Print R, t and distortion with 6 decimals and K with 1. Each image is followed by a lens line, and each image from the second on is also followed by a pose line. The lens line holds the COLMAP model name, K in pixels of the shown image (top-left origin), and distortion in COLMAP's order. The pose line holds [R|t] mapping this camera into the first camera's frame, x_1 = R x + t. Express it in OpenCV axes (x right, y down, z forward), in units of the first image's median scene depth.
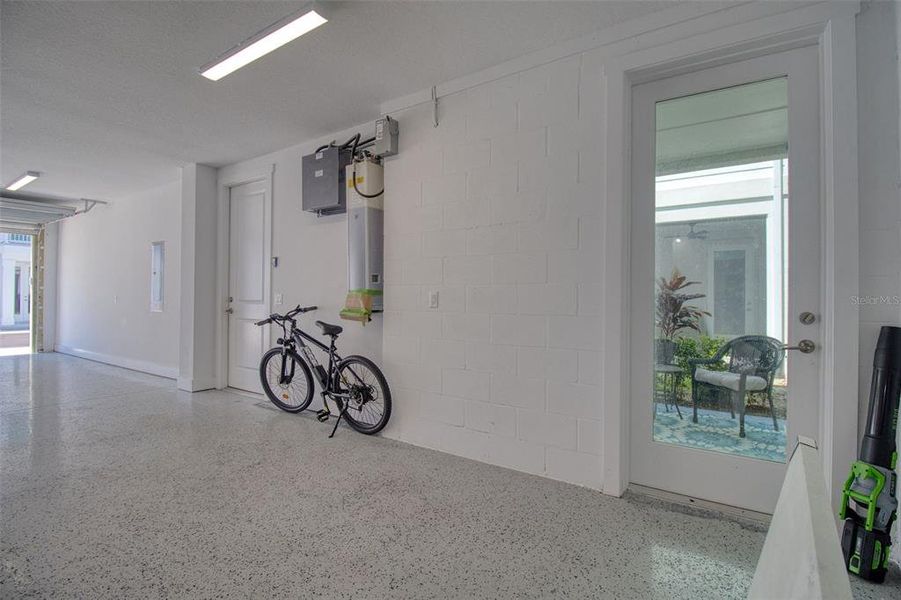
lens RADIAL K [[415.3, 0, 462.3], [0, 415.3, 293.3], [0, 0, 1]] dist [0.000274, -0.012736]
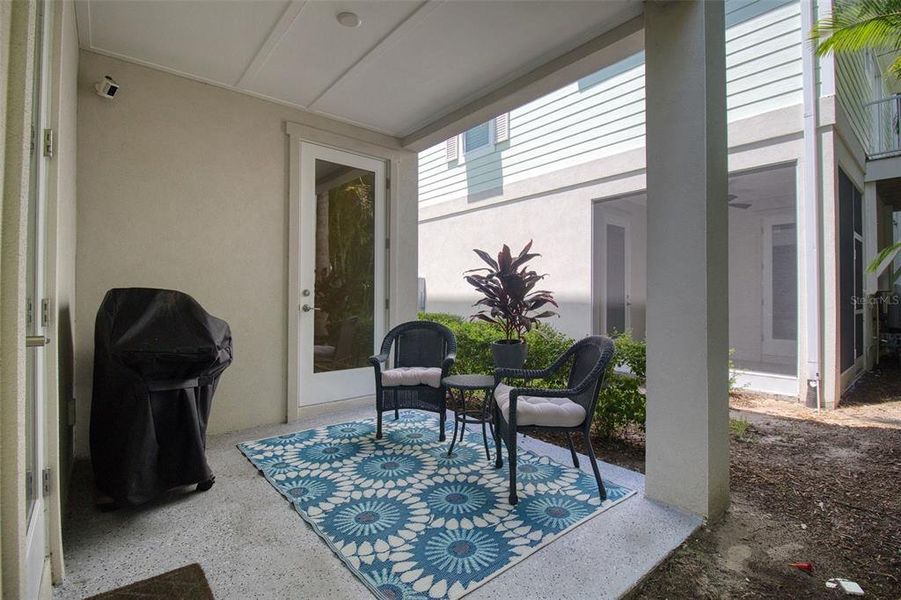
lens RADIAL K [[415.3, 0, 462.3], [0, 415.3, 293.3], [0, 0, 1]] dist [0.000274, -0.012736]
pose [[0.959075, -0.008816, -0.283015, 0.490260], [0.006133, 0.999927, -0.010364, 0.033005], [0.283086, 0.008204, 0.959059, 0.256755]]
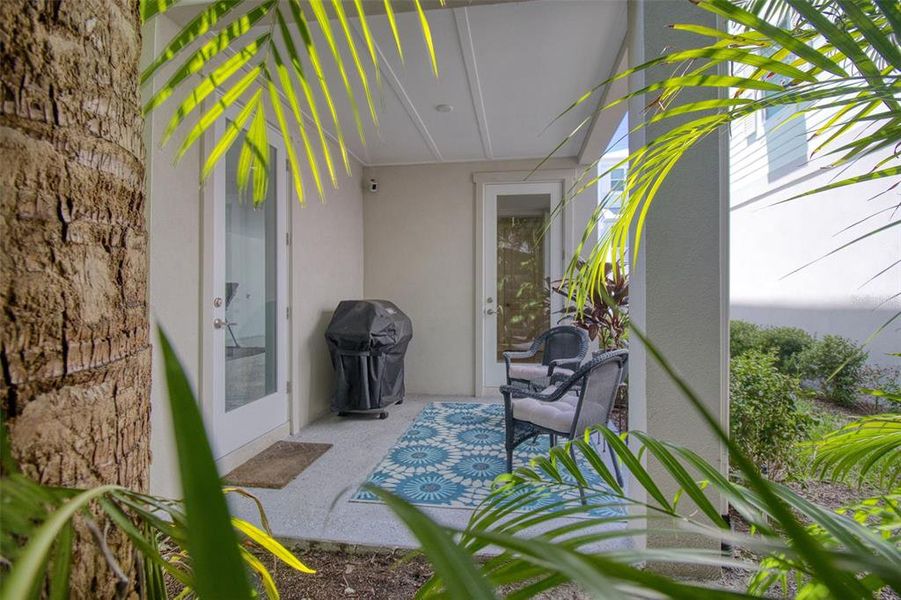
lens RADIAL K [[415.3, 0, 462.3], [0, 415.3, 293.3], [0, 0, 1]] dist [0.000274, -0.012736]
pose [[0.426179, -0.017068, -0.904478, 0.809081], [0.006659, 0.999854, -0.015730, 0.023145], [0.904614, 0.000681, 0.426231, 0.396963]]
